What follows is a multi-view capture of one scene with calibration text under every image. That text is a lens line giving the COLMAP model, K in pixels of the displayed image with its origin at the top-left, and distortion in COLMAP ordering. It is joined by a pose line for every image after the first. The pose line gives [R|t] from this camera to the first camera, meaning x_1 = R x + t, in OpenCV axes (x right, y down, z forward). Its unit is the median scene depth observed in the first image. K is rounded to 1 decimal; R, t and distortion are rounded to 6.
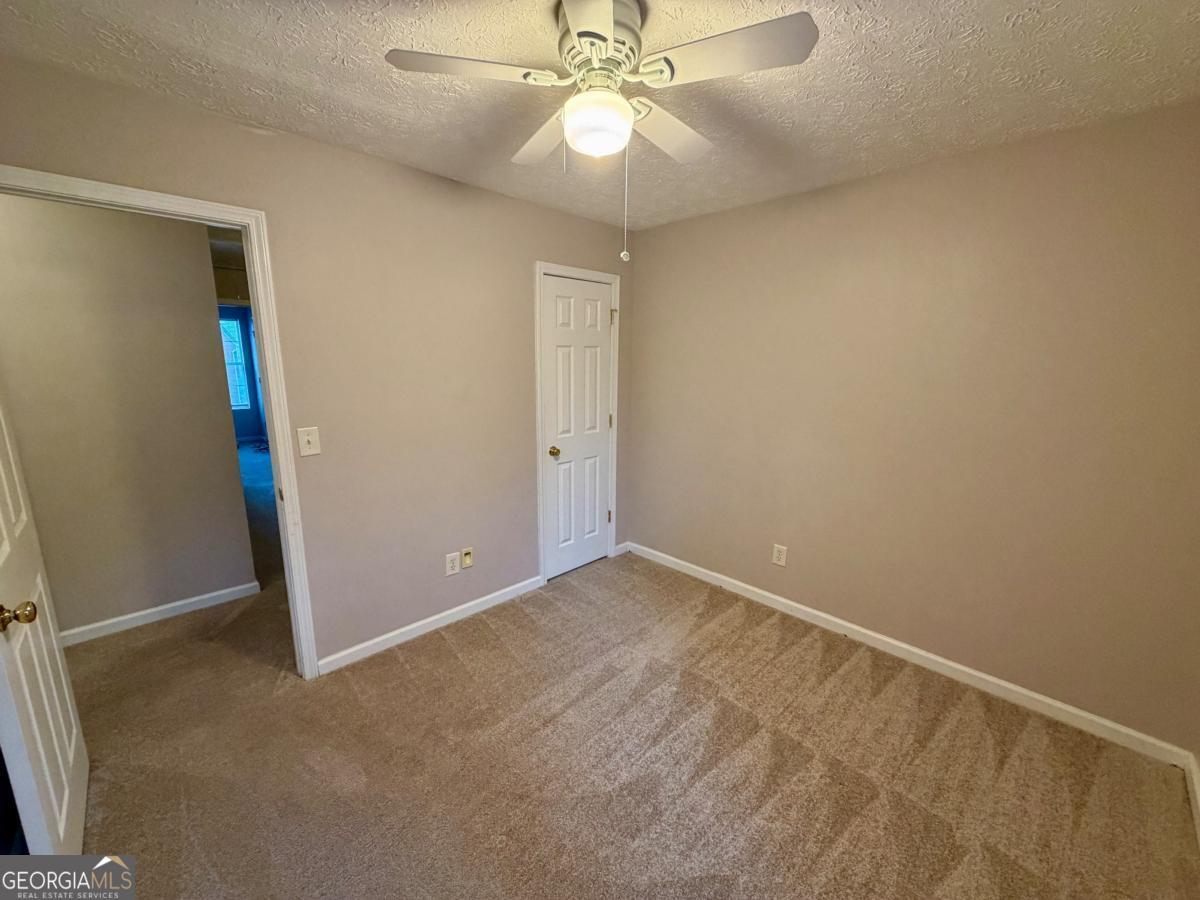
lens RADIAL K [[478.8, 0, 597.5], [0, 478.8, 449.7], [0, 0, 1]] dist [0.001593, 0.000349]
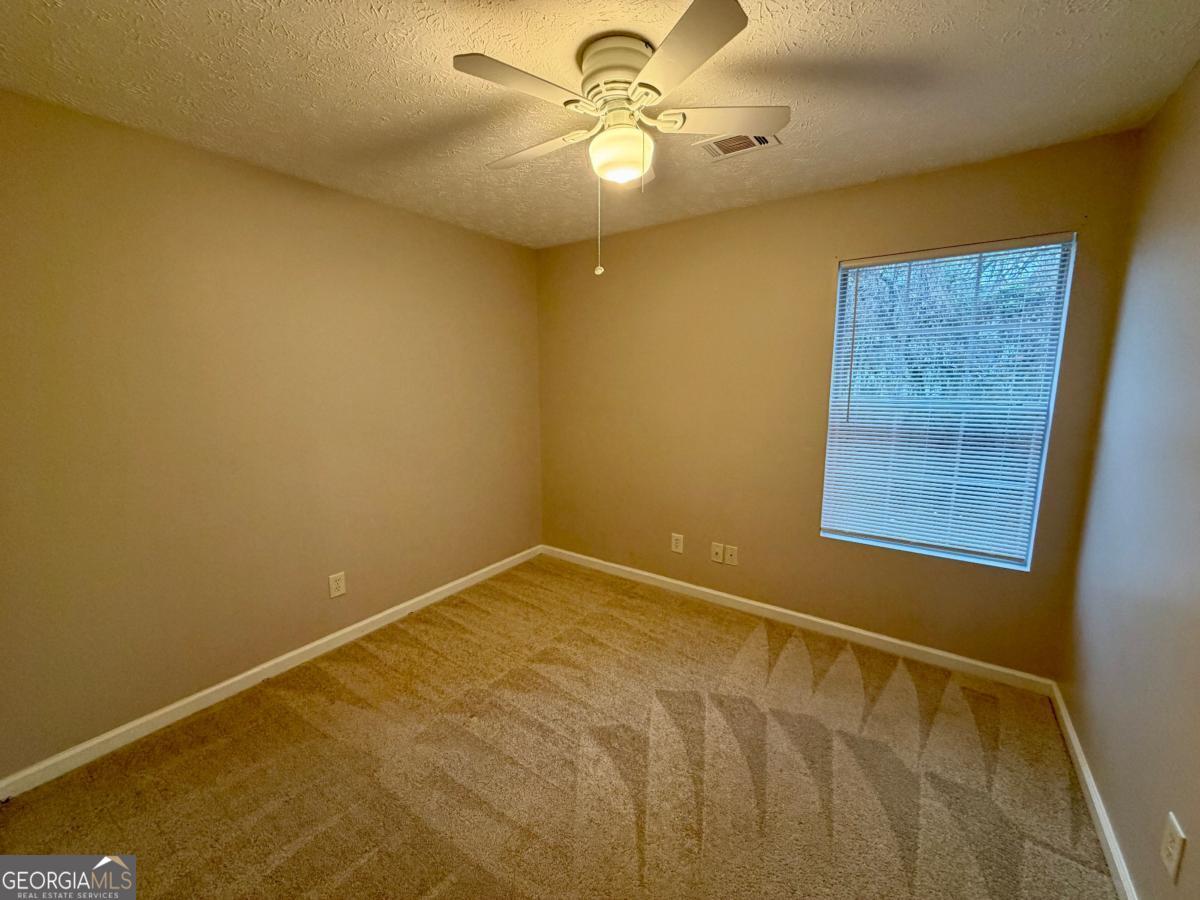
lens RADIAL K [[478.8, 0, 597.5], [0, 478.8, 449.7], [0, 0, 1]] dist [0.001593, 0.000349]
pose [[-0.177283, -0.164230, 0.970360, -0.691107], [0.203140, 0.958640, 0.199360, -0.128858], [-0.962967, 0.232462, -0.136589, 0.789992]]
